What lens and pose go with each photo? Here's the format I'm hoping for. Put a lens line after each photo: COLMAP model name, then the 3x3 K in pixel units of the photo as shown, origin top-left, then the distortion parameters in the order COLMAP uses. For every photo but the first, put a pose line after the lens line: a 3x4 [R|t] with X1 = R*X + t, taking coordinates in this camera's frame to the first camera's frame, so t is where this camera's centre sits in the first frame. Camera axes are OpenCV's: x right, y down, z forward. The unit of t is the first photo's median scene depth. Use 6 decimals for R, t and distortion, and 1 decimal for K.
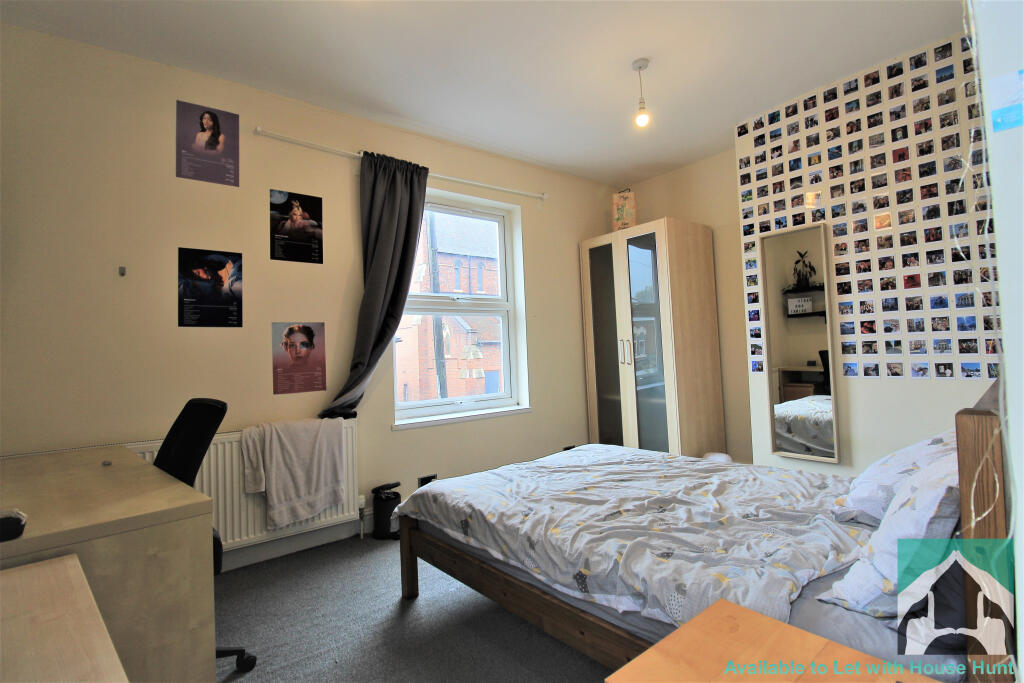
lens RADIAL K [[488.5, 0, 506.1], [0, 488.5, 335.6], [0, 0, 1]] dist [-0.020743, -0.003012]
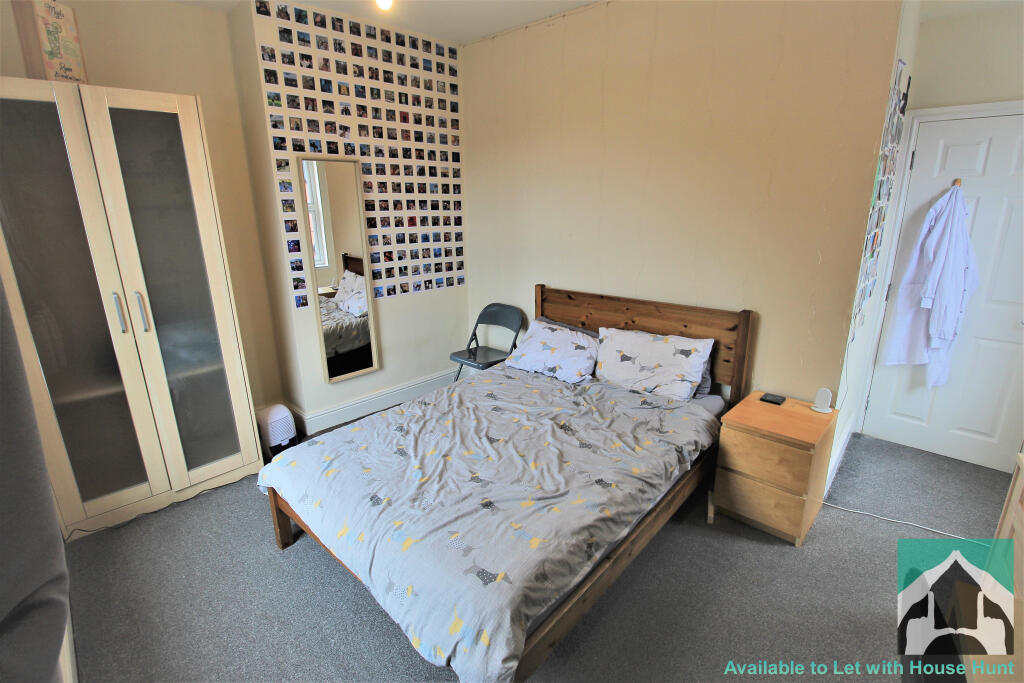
lens RADIAL K [[488.5, 0, 506.8], [0, 488.5, 343.4], [0, 0, 1]] dist [-0.020743, -0.003012]
pose [[-0.156712, -0.243921, 0.957050, -0.549917], [-0.019782, 0.969603, 0.243881, -0.112011], [-0.987446, 0.019287, -0.156774, 0.895591]]
